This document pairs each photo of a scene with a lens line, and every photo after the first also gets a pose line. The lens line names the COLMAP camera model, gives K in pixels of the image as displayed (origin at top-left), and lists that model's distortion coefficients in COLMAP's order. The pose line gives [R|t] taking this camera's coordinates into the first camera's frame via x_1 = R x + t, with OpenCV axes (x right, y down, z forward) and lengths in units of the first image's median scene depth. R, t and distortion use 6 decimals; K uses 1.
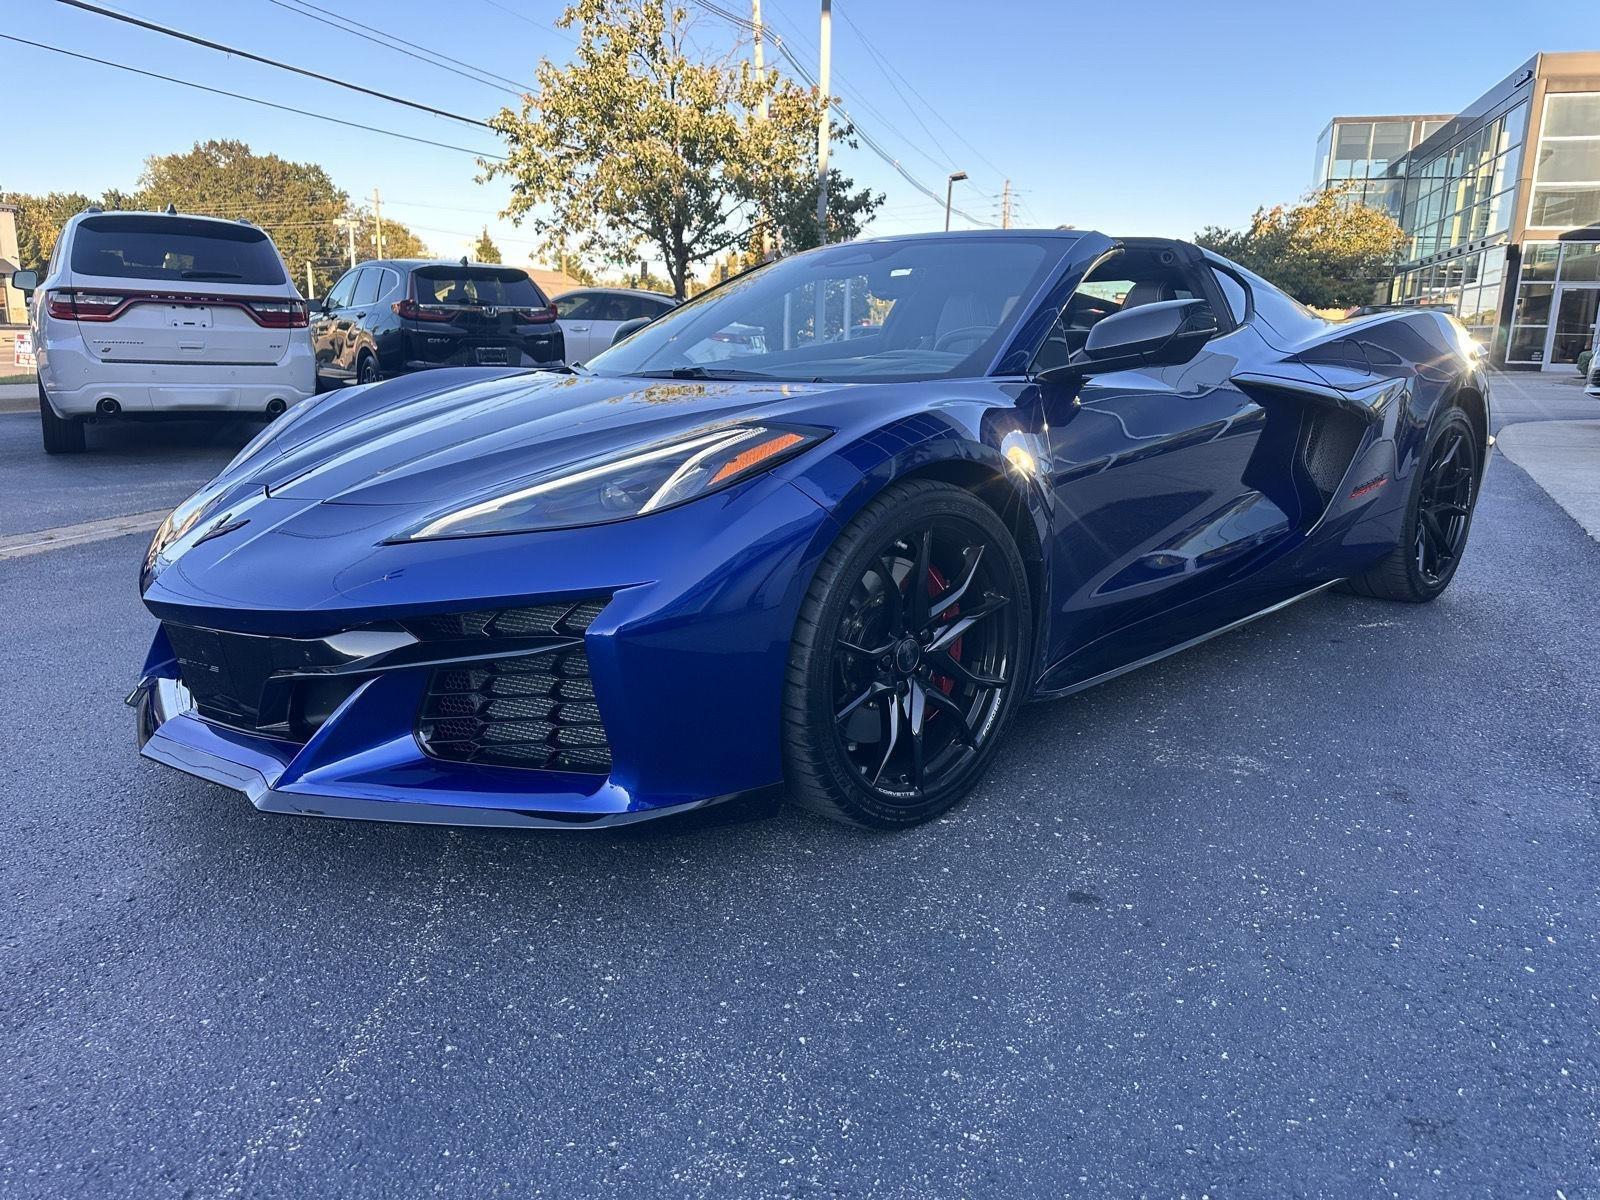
lens RADIAL K [[1124.2, 0, 812.8], [0, 1124.2, 615.0], [0, 0, 1]] dist [0.063566, -0.080596]
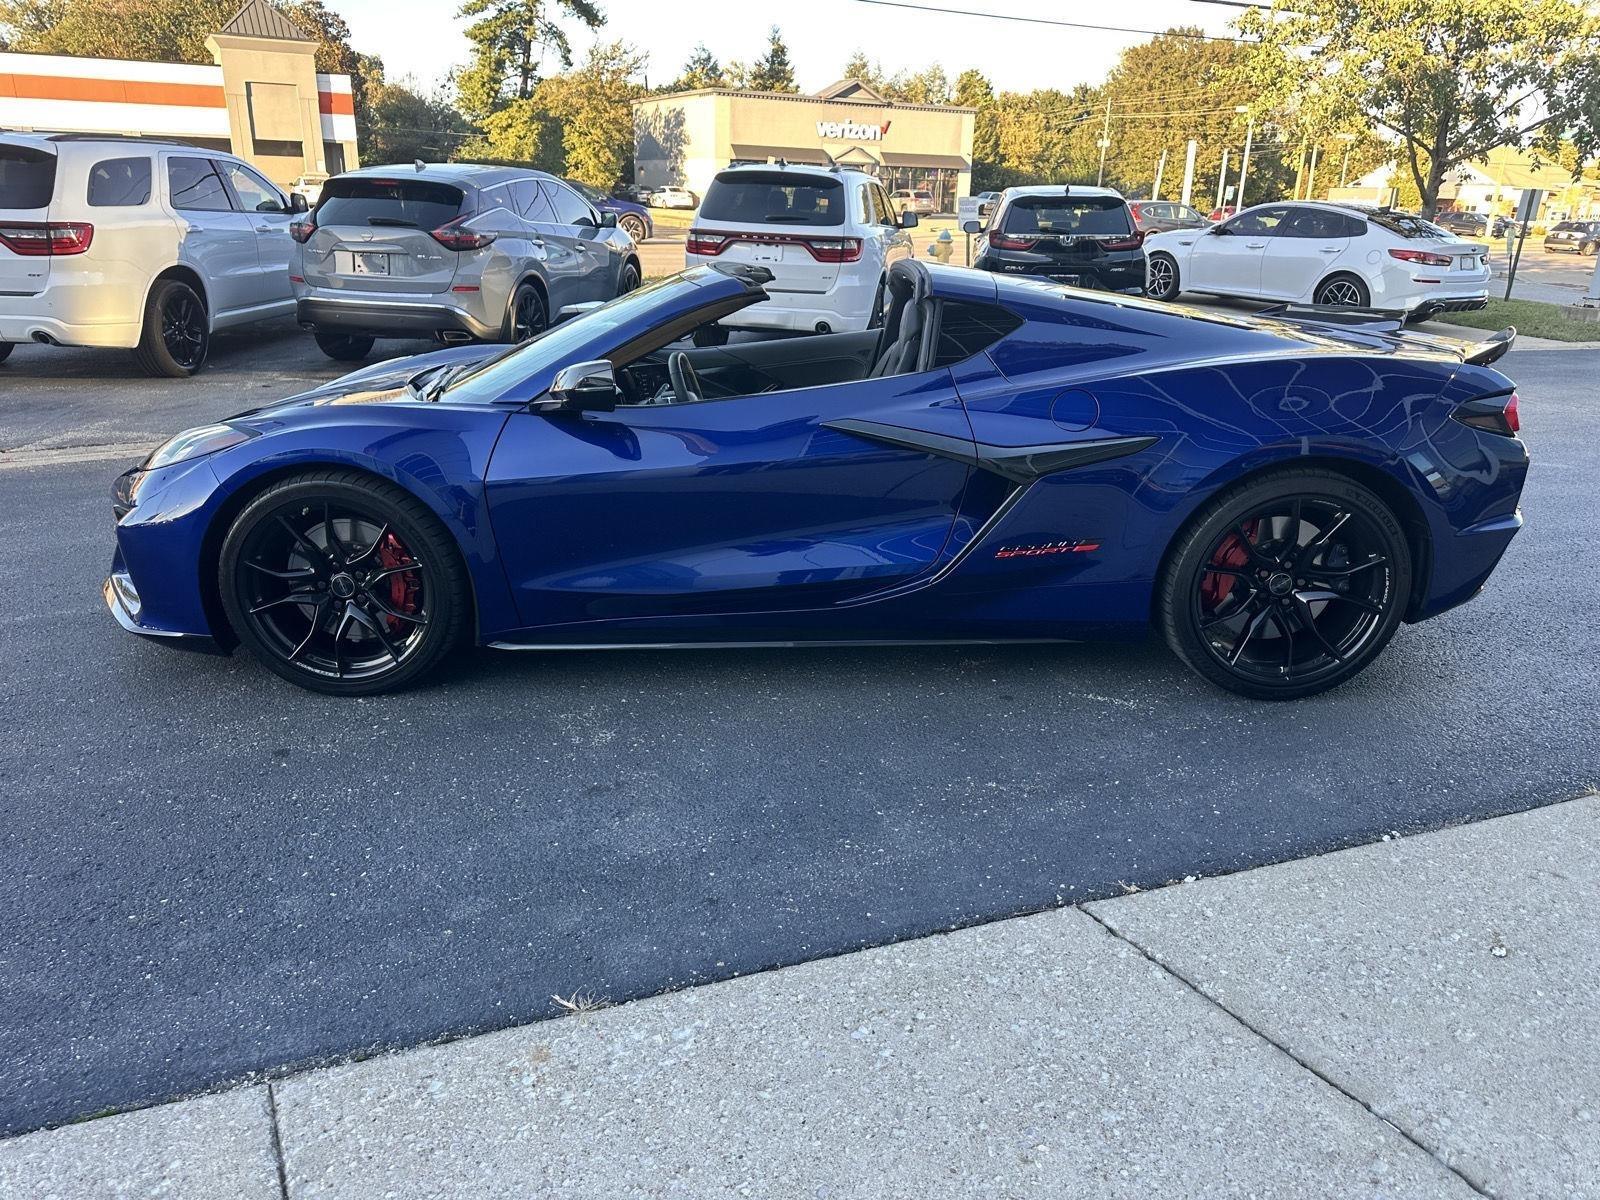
lens RADIAL K [[1124.2, 0, 812.8], [0, 1124.2, 615.0], [0, 0, 1]] dist [0.063566, -0.080596]
pose [[0.736349, 0.231945, -0.635603, 0.377945], [-0.172610, 0.972719, 0.154996, -0.067122], [0.654213, -0.004419, 0.756297, 0.062791]]
